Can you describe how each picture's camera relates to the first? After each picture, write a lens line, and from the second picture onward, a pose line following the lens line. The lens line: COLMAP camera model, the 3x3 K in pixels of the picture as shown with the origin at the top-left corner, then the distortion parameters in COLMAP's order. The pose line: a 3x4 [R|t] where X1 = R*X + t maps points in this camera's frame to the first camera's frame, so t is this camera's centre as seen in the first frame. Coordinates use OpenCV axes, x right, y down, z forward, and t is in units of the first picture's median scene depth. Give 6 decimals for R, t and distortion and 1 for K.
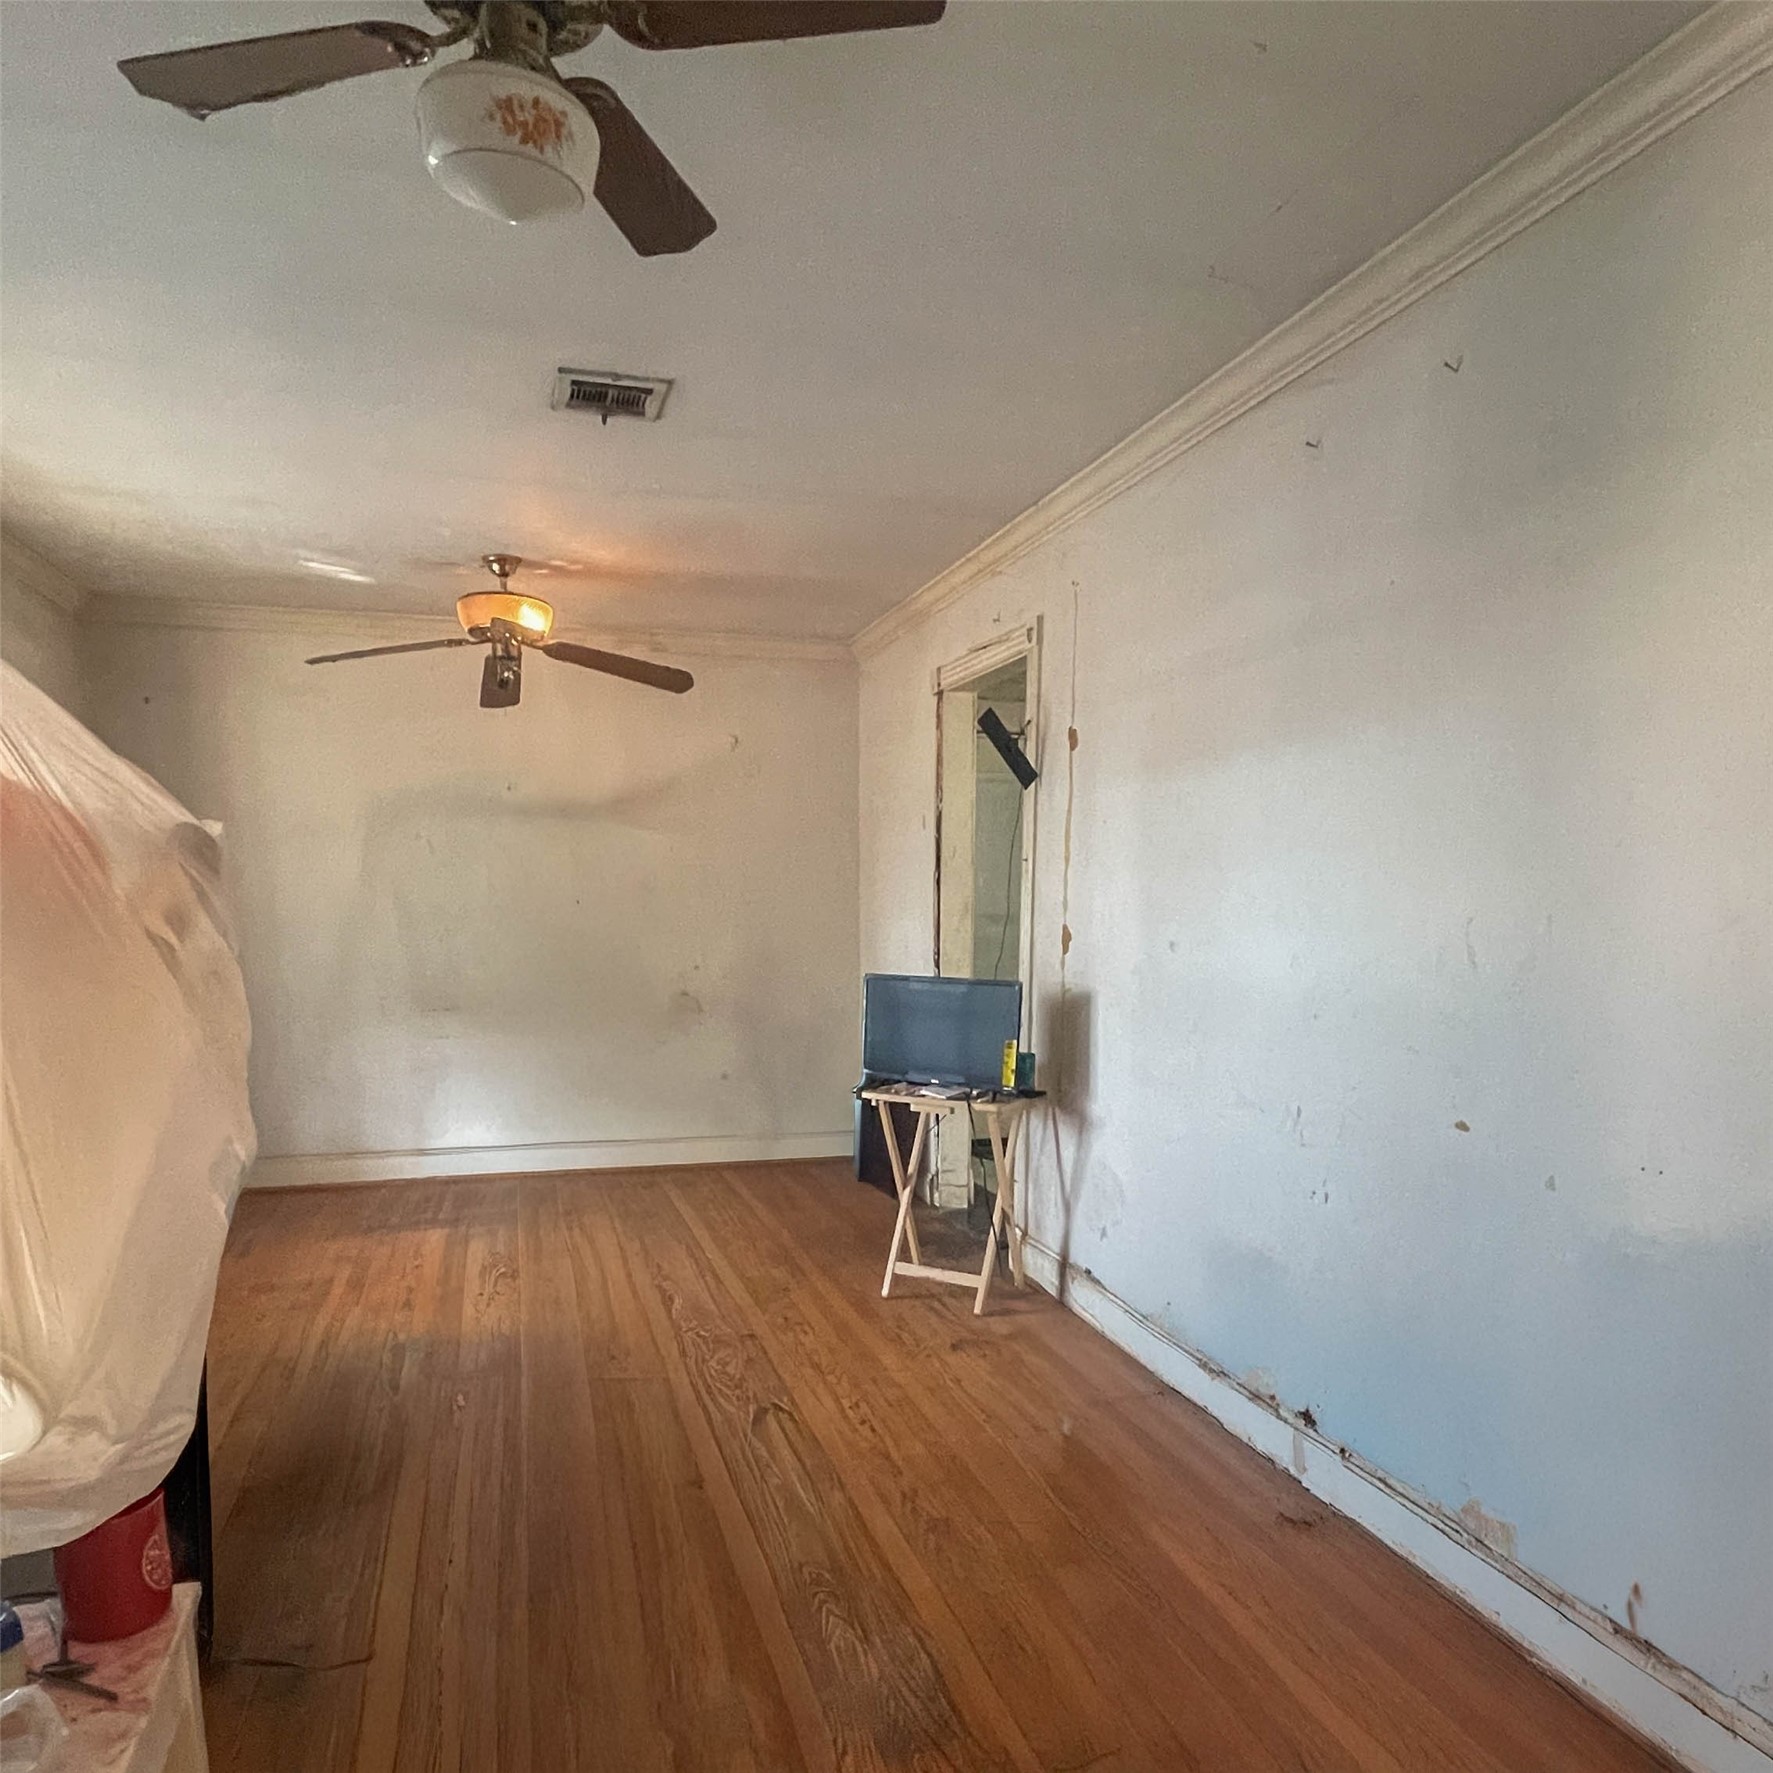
lens RADIAL K [[1281.9, 0, 889.5], [0, 1281.9, 1122.9], [0, 0, 1]] dist [0.007049, 0.009301]
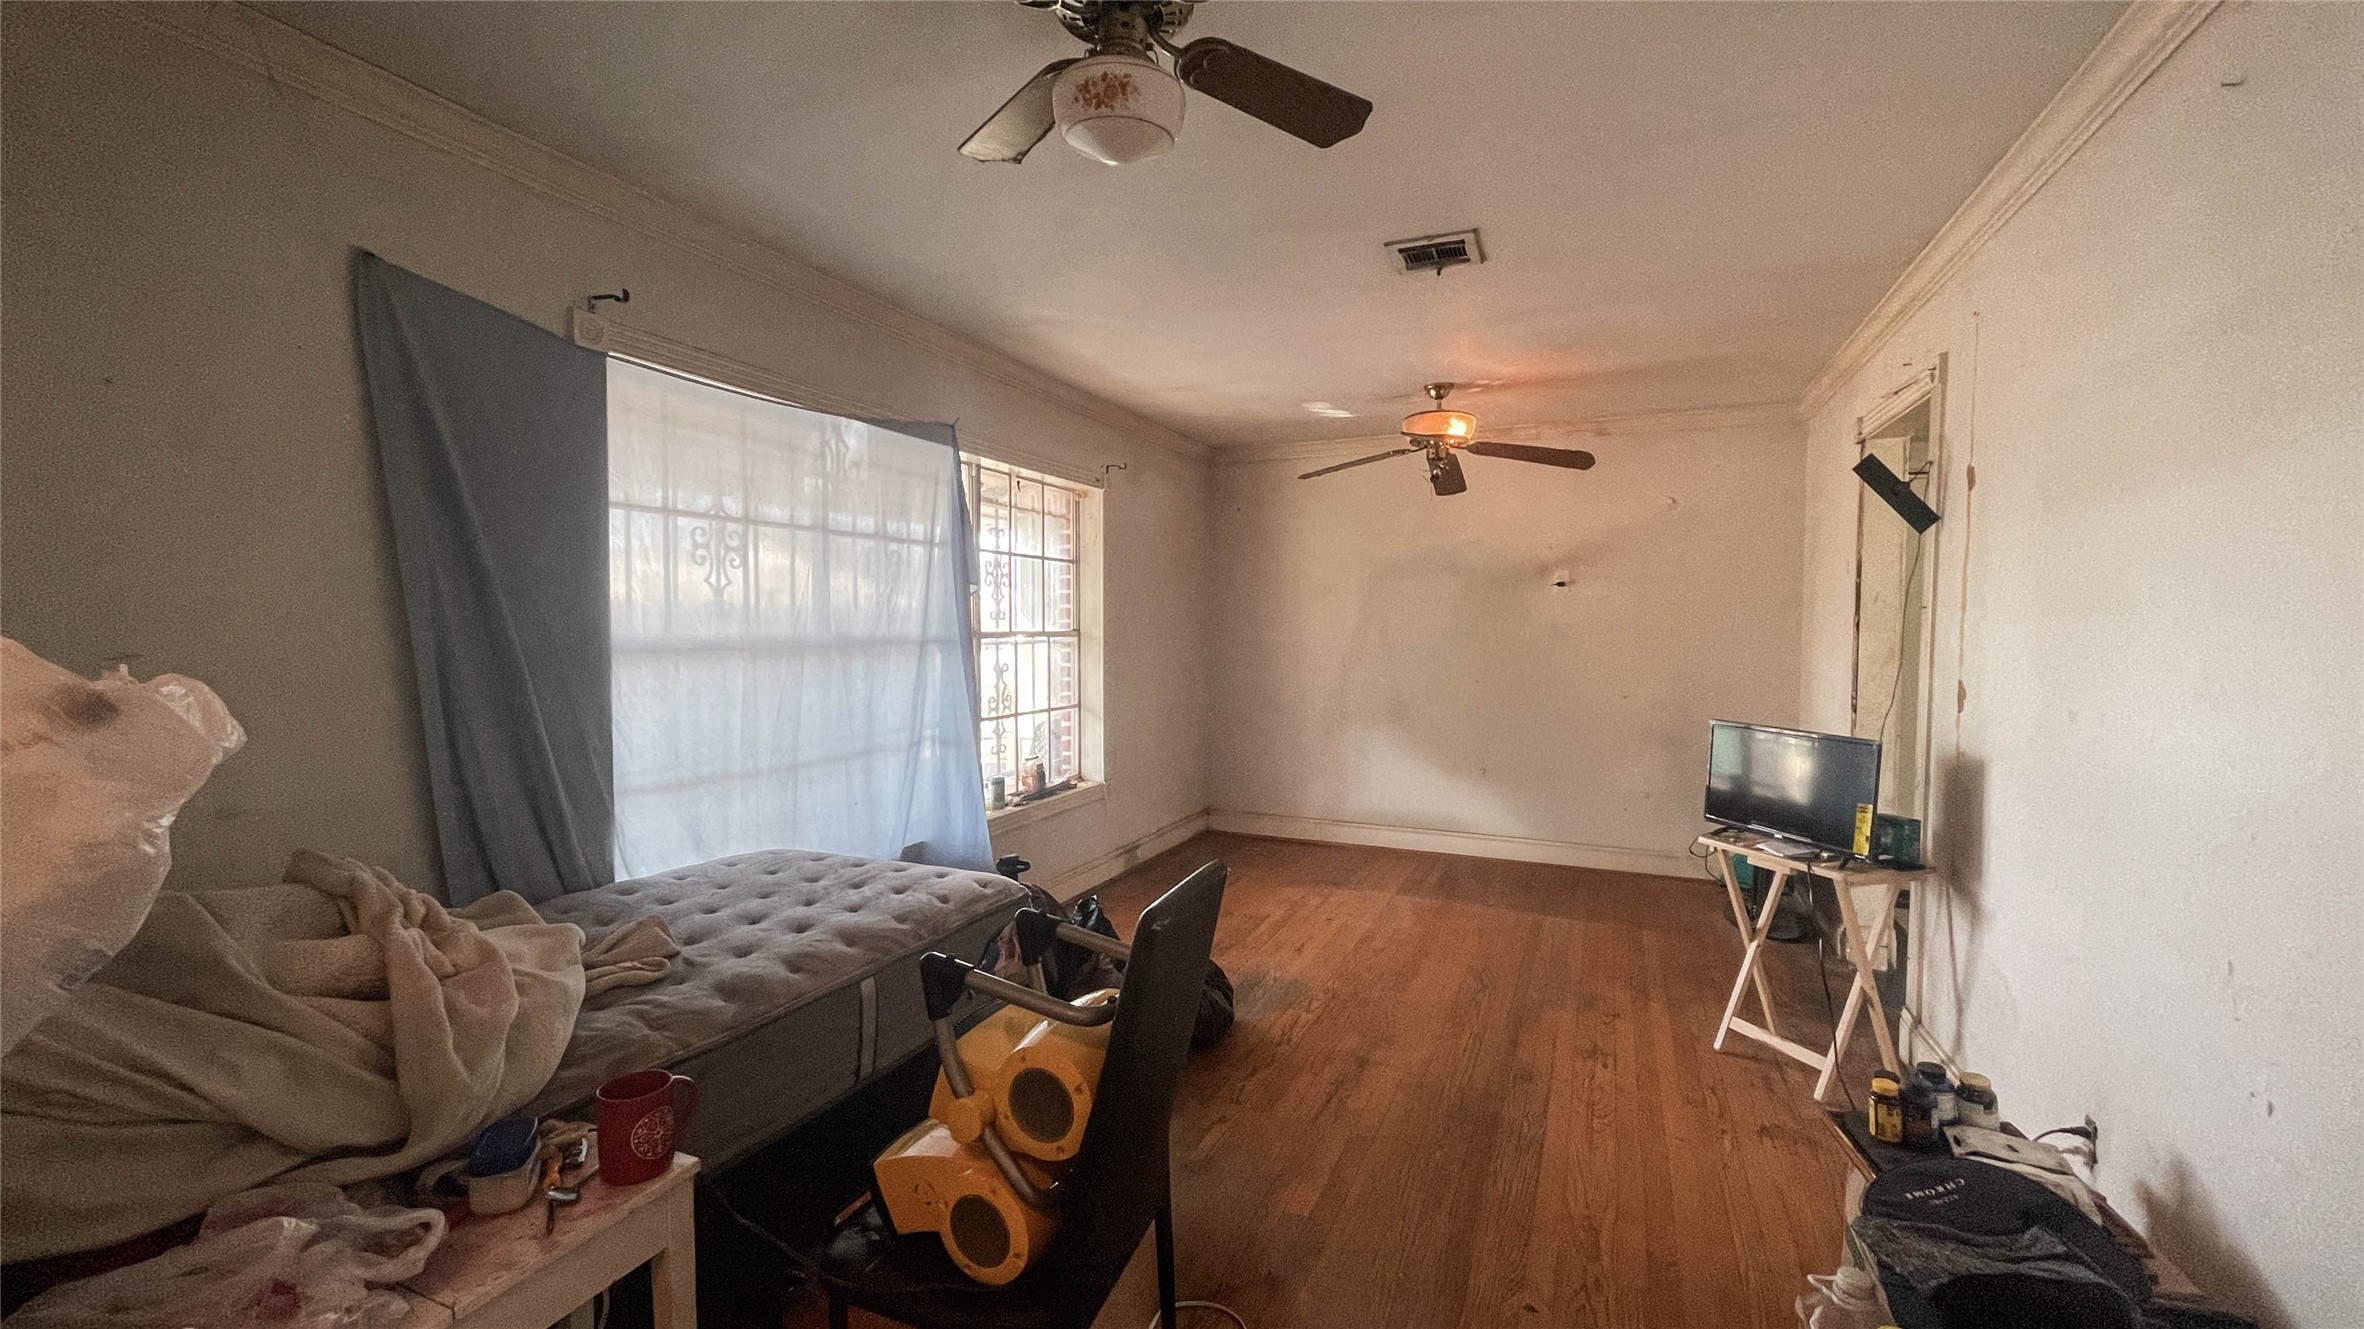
lens RADIAL K [[958.9, 0, 1182.0], [0, 958.9, 664.5], [0, 0, 1]] dist [-0.003422, -0.000445]
pose [[0.755770, 0.027939, -0.654241, 0.157436], [-0.113555, 0.989545, -0.088920, -0.043686], [0.644917, 0.141495, 0.751040, 0.146091]]
